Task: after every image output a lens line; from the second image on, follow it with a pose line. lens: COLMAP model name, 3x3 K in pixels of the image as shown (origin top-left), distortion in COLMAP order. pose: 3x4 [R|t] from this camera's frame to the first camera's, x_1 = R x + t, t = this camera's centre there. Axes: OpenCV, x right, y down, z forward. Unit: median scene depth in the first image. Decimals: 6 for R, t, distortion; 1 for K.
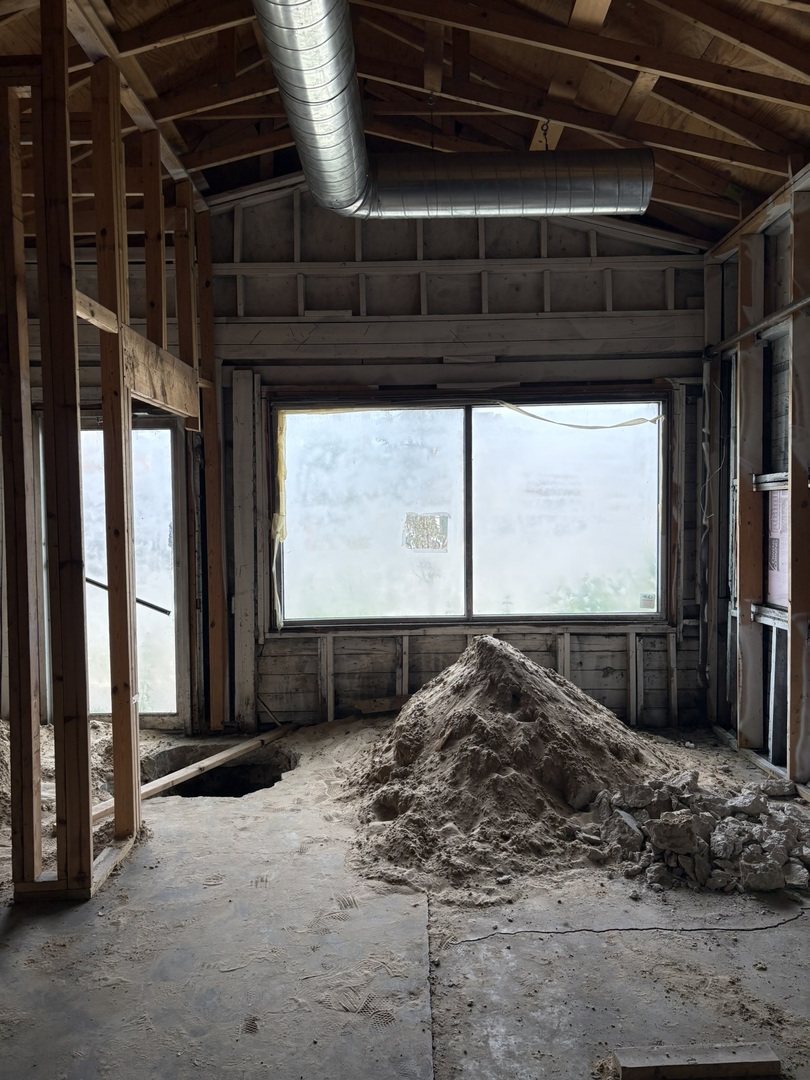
lens RADIAL K [[825.0, 0, 404.8], [0, 825.0, 542.4], [0, 0, 1]] dist [0.000217, -0.000337]
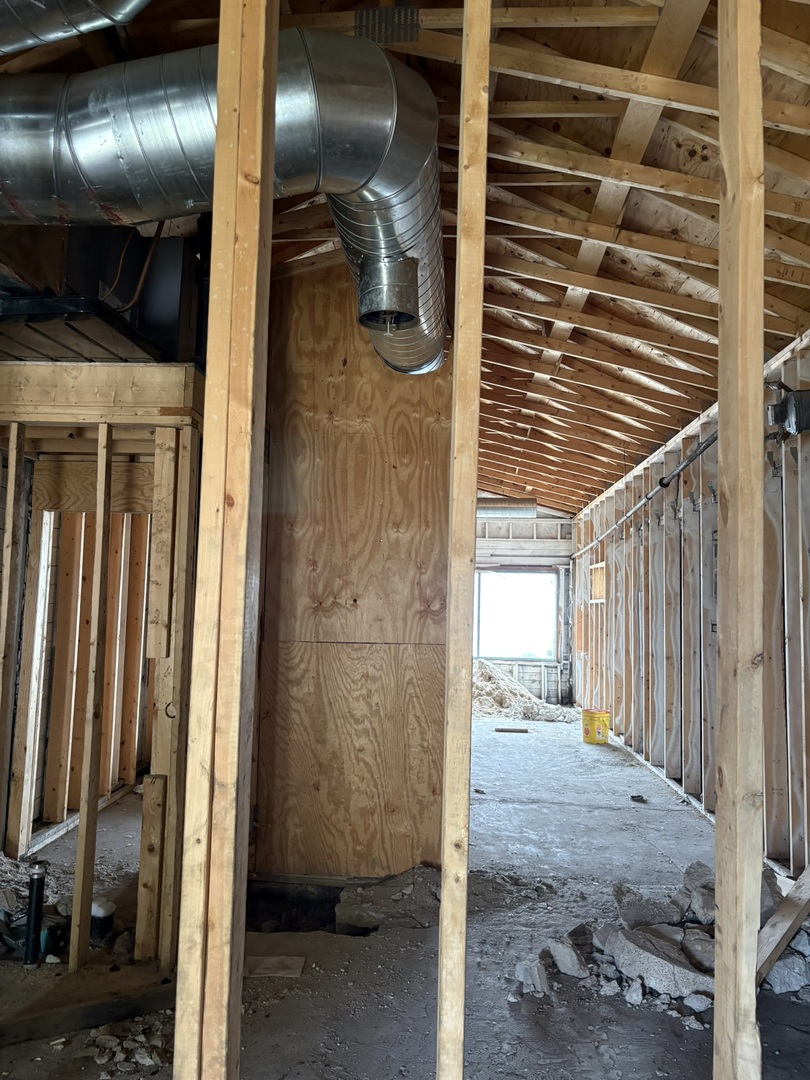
lens RADIAL K [[825.0, 0, 404.2], [0, 825.0, 539.6], [0, 0, 1]] dist [0.000217, -0.000337]
pose [[0.997822, 0.035253, -0.055756, -0.018859], [-0.041734, 0.991932, -0.119708, 0.049959], [0.051086, 0.121774, 0.991242, -1.589419]]
